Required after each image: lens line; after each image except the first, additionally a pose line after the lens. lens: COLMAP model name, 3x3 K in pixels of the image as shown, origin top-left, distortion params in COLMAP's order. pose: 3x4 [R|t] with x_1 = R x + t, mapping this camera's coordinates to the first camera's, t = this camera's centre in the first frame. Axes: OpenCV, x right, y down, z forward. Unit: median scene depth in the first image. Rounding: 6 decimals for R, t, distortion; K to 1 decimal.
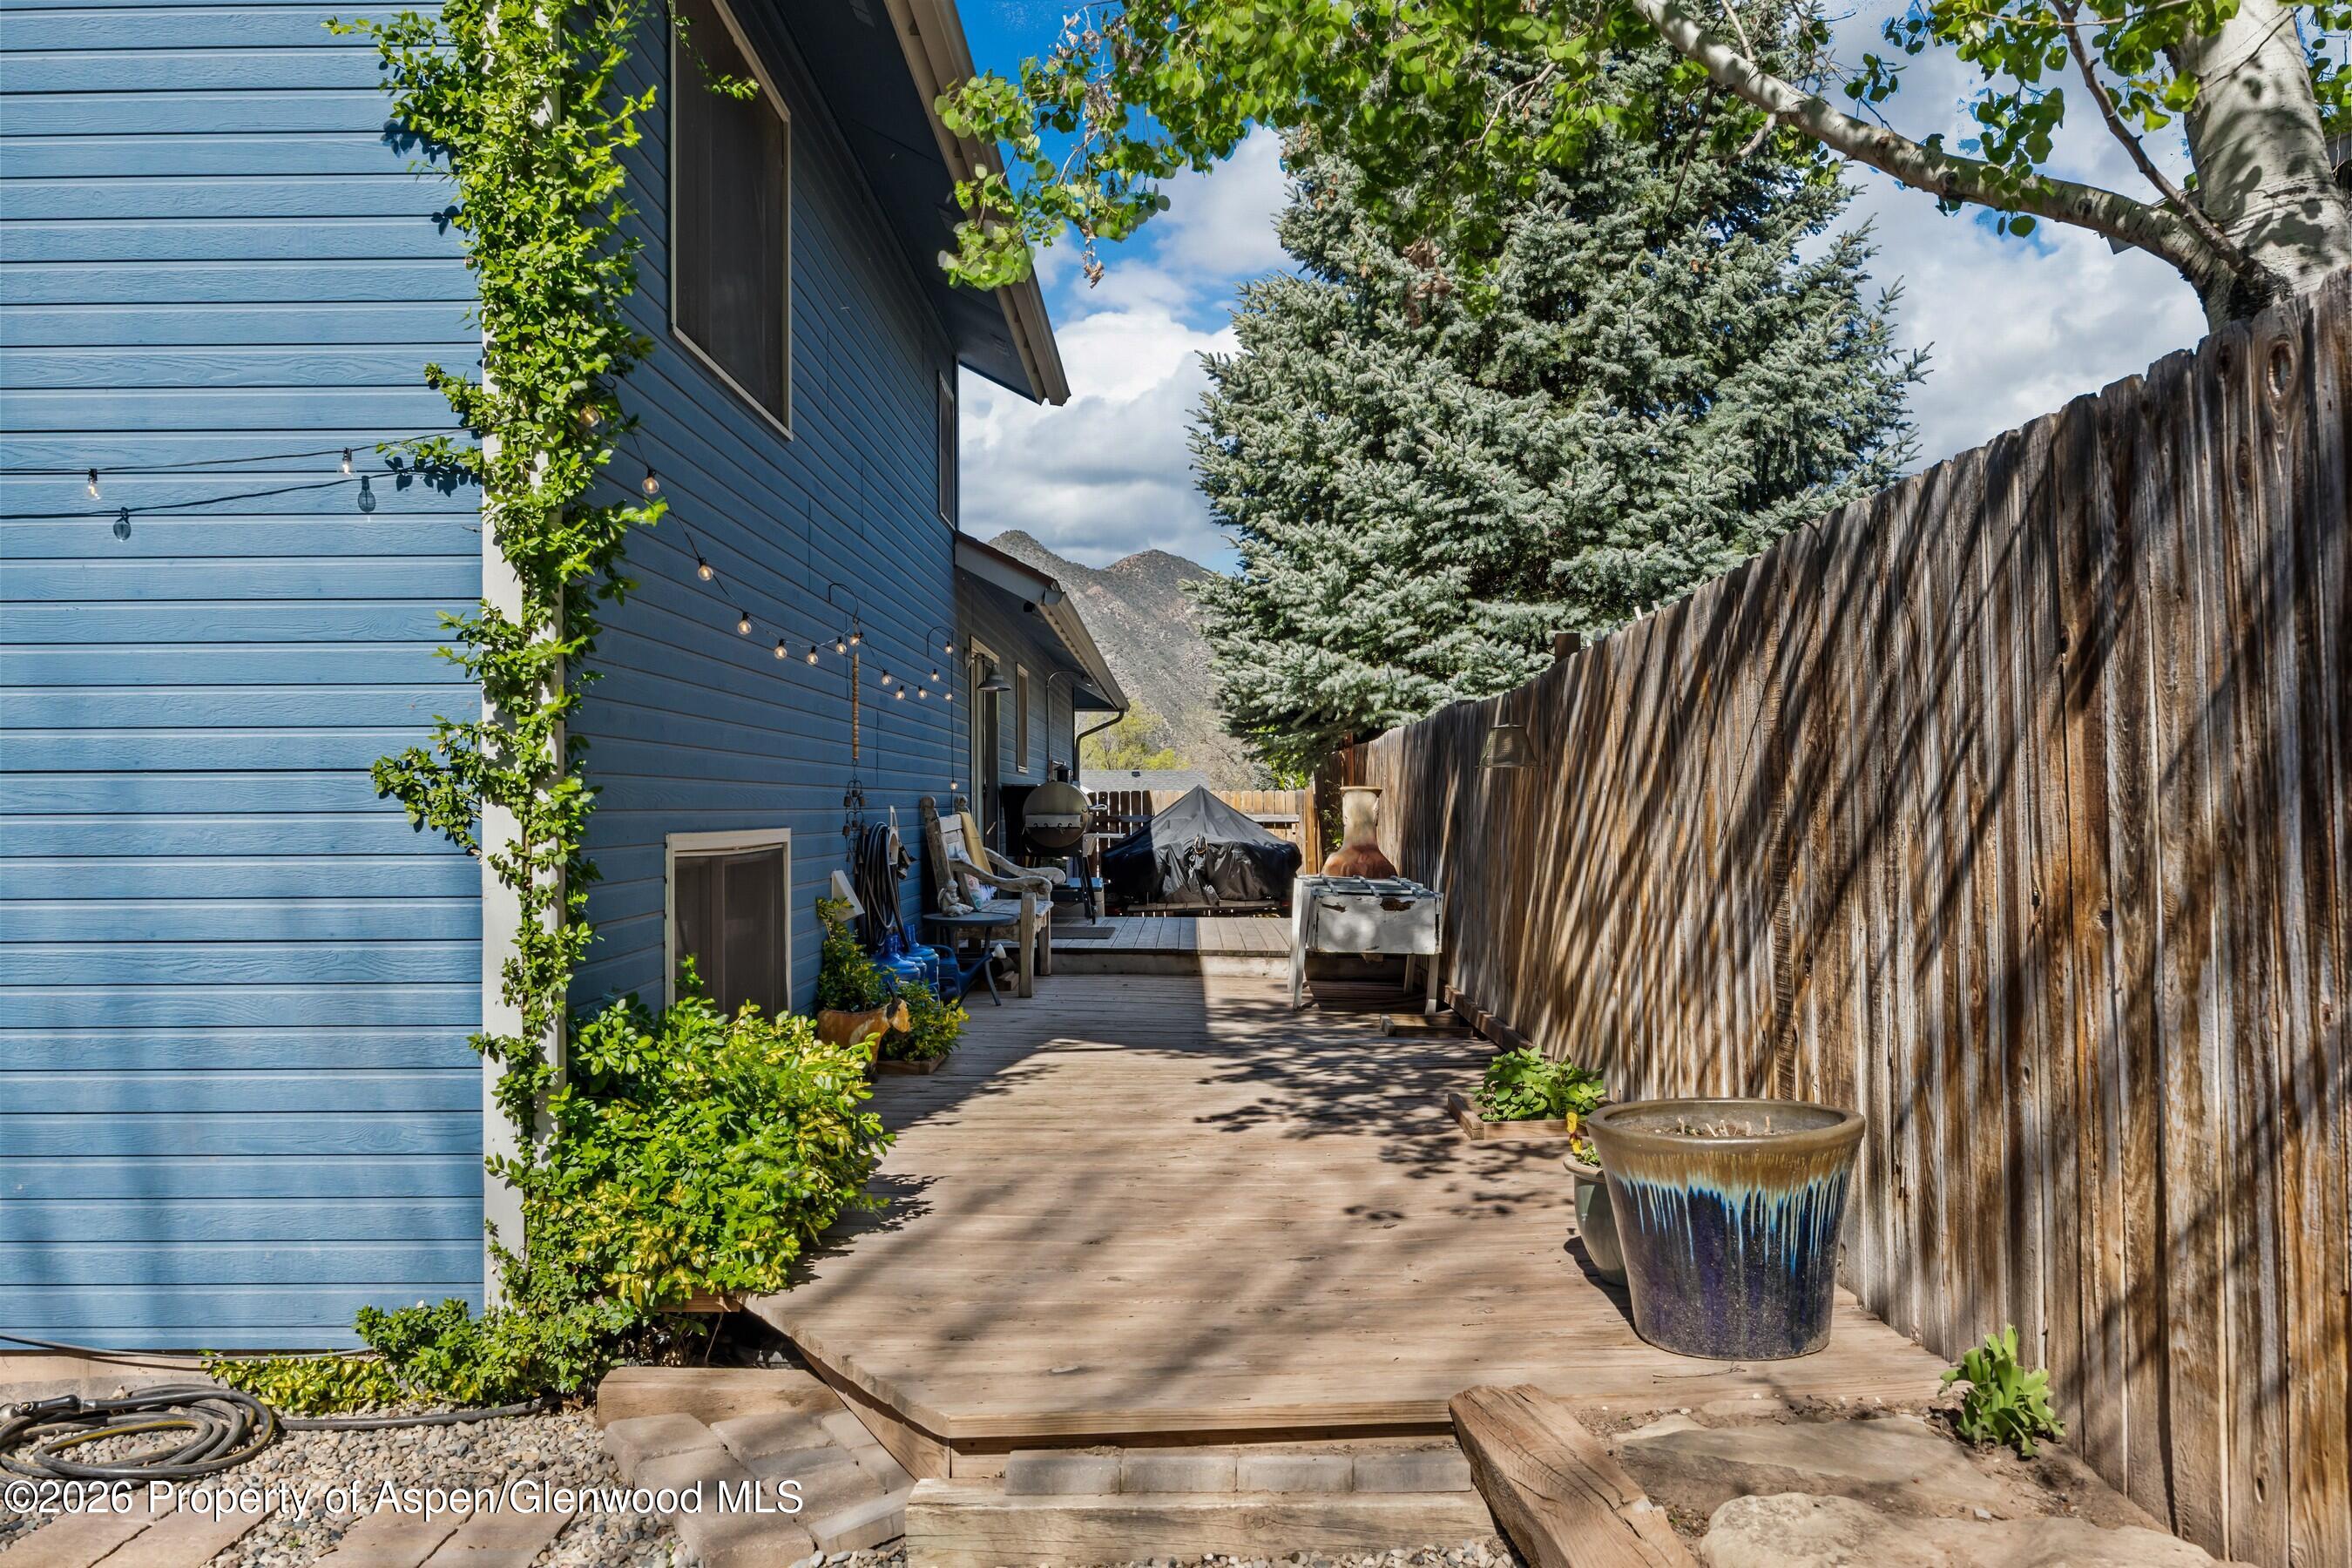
lens RADIAL K [[1905.4, 0, 1176.0], [0, 1905.4, 784.0], [0, 0, 1]] dist [-0.005669, -0.004431]
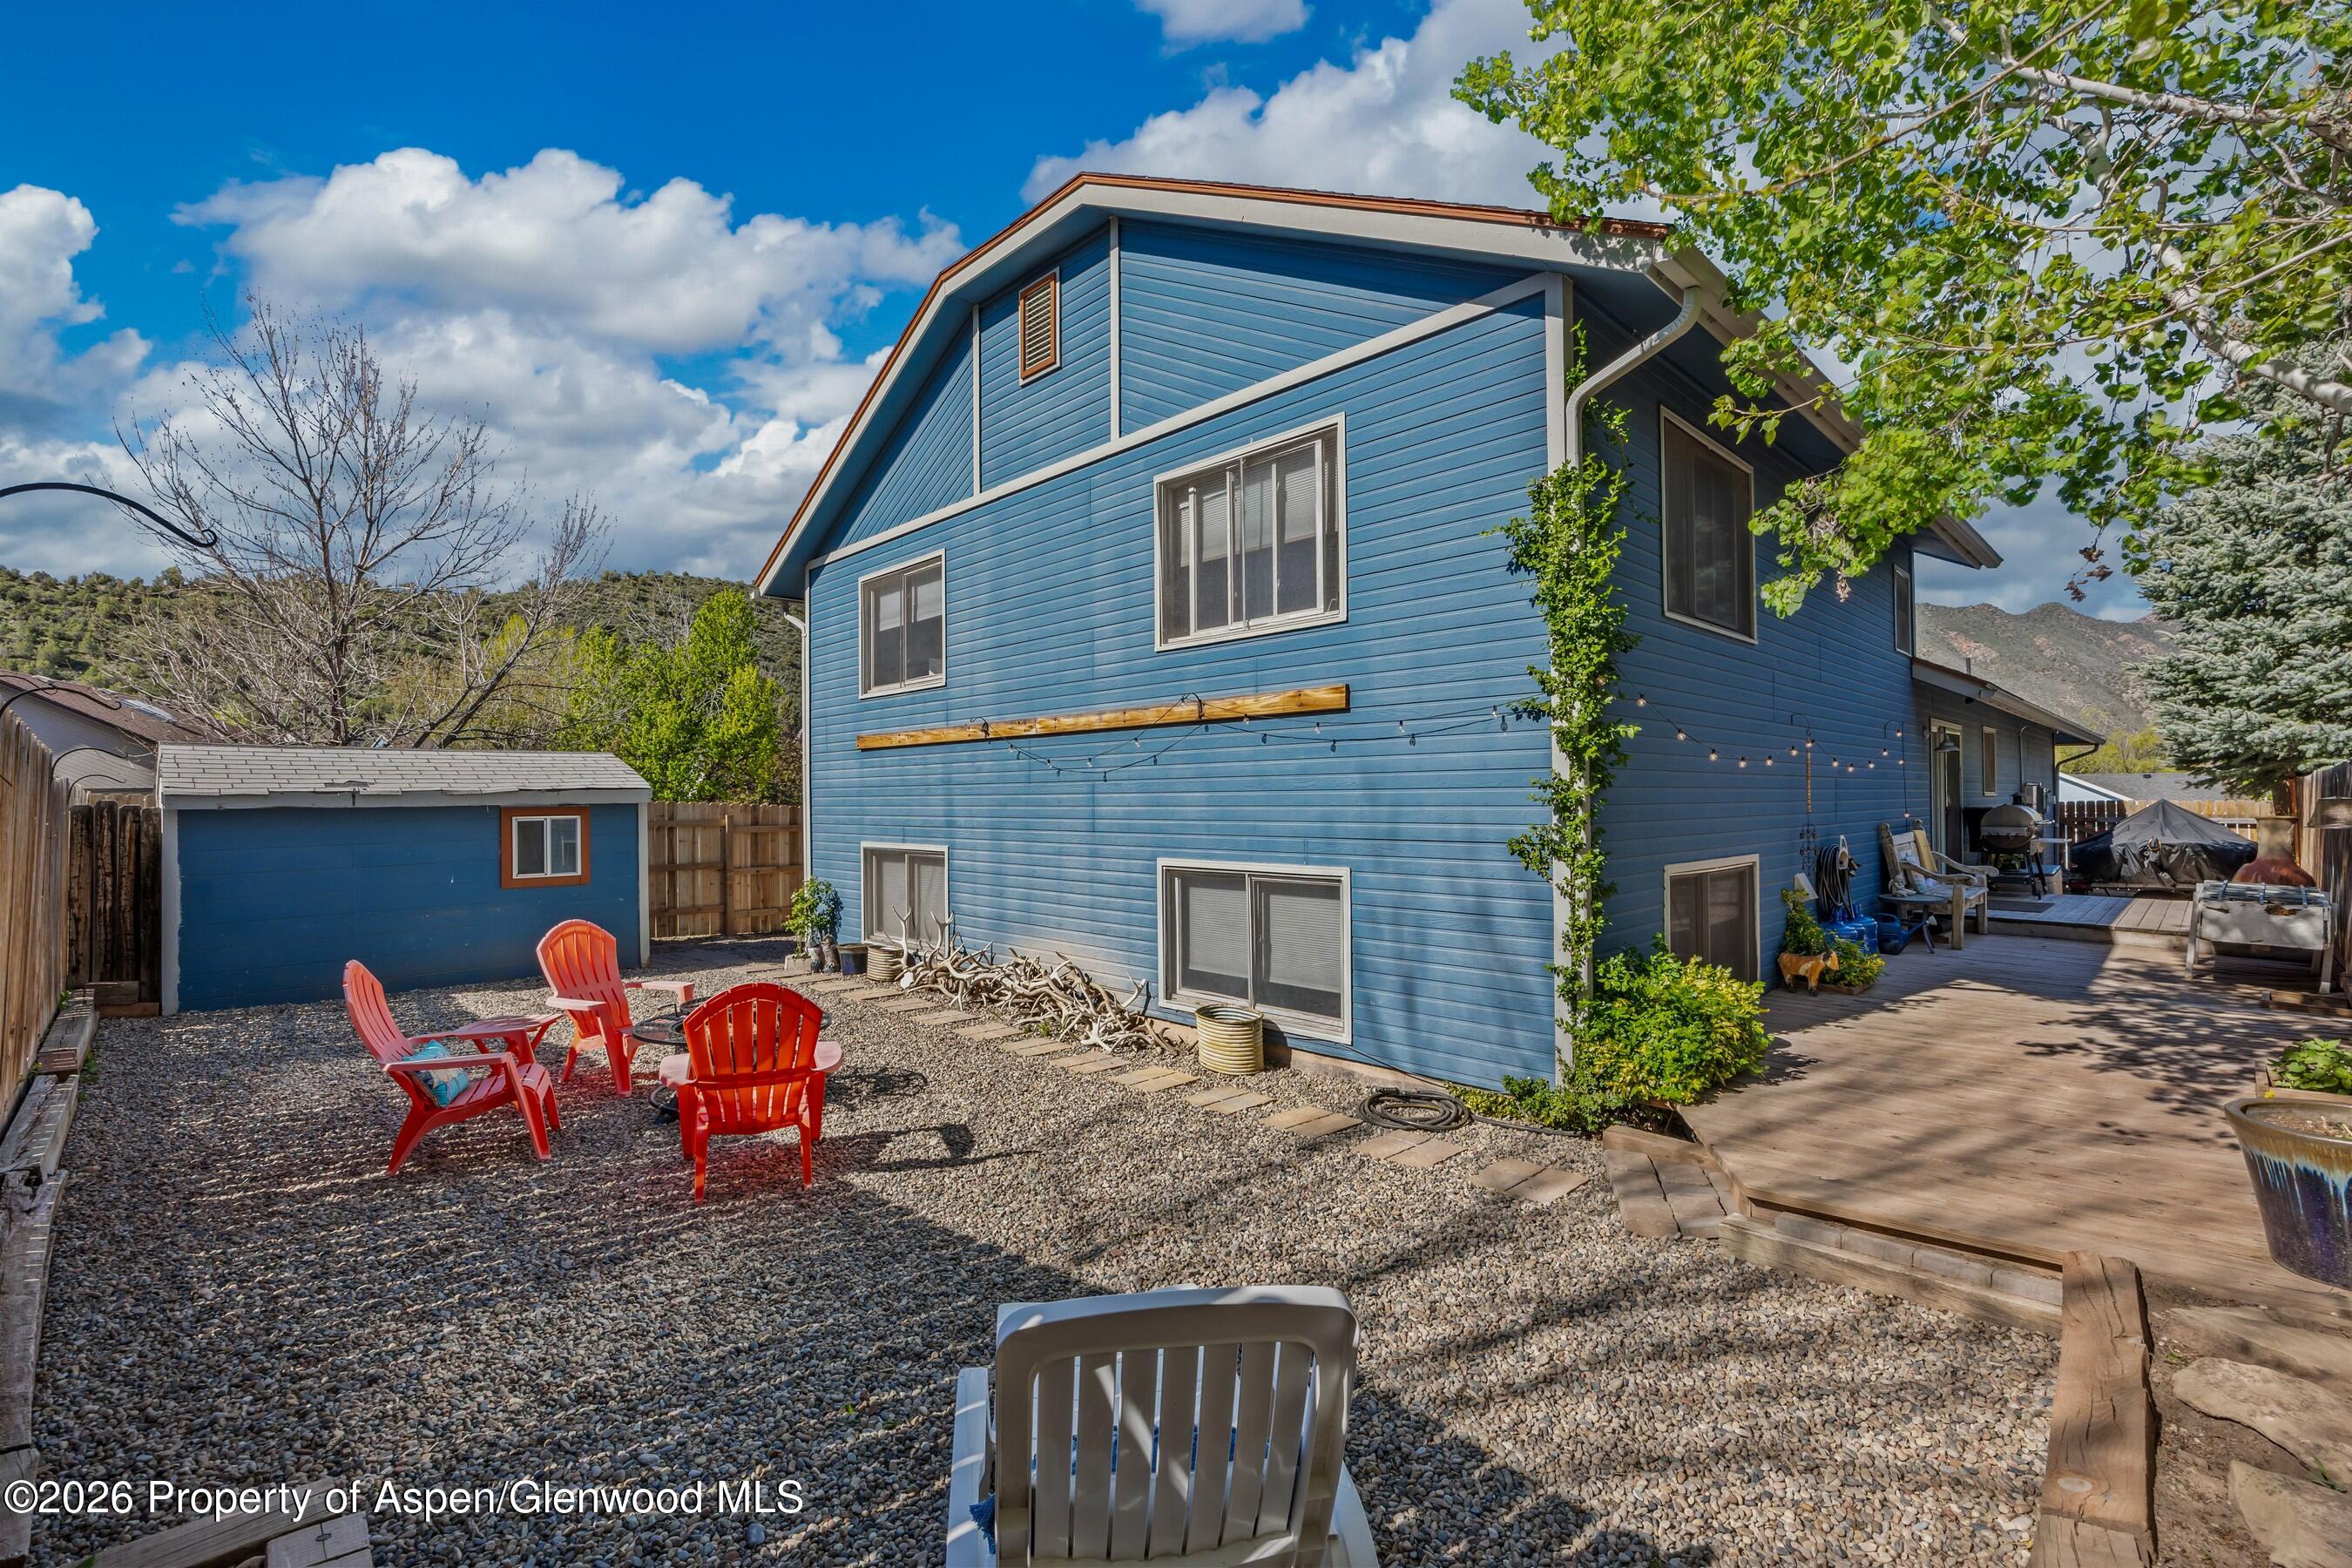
lens RADIAL K [[1089.0, 0, 1181.1], [0, 1089.0, 791.2], [0, 0, 1]] dist [-0.014404, -0.000546]
pose [[0.695128, 0.008031, -0.718841, 0.241133], [0.013814, 0.999604, 0.024526, -0.105187], [0.718753, -0.026979, 0.694742, -0.188837]]
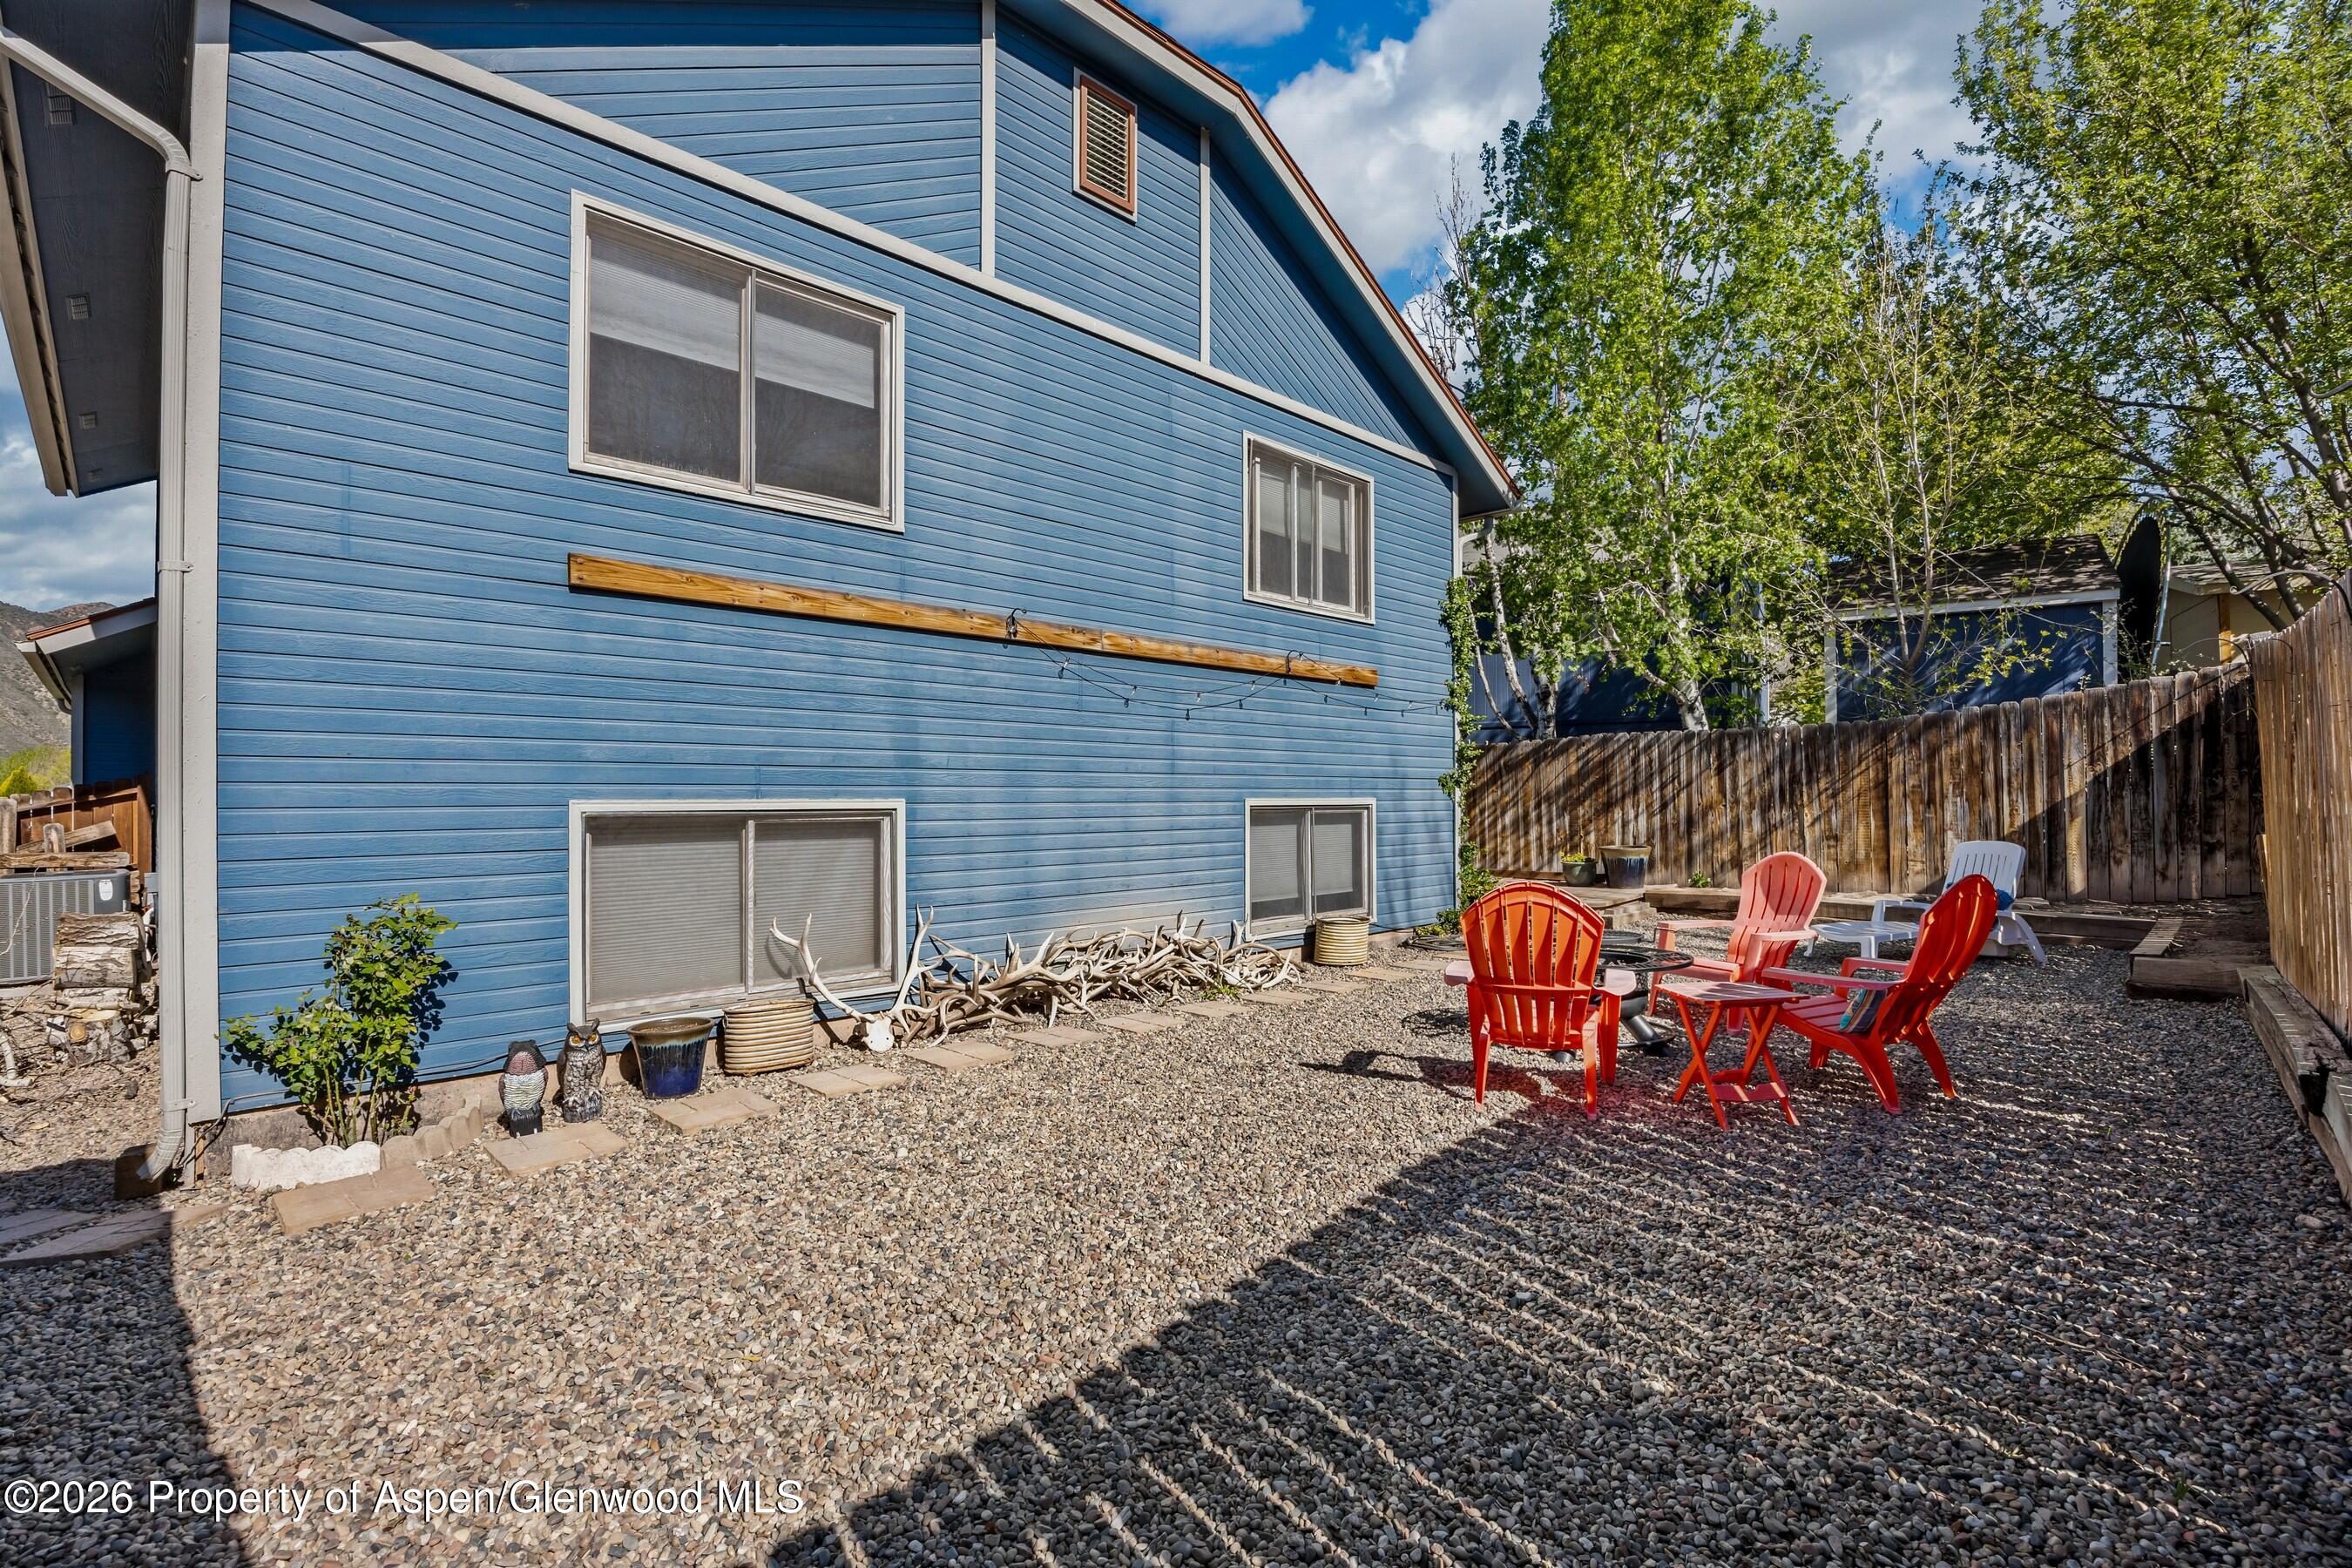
lens RADIAL K [[1089.0, 0, 1181.1], [0, 1089.0, 791.2], [0, 0, 1]] dist [-0.014404, -0.000546]
pose [[0.678250, 0.019513, 0.734572, -2.412641], [-0.027676, 0.999616, -0.000999, 0.034922], [-0.734310, -0.019653, 0.678530, -0.152254]]
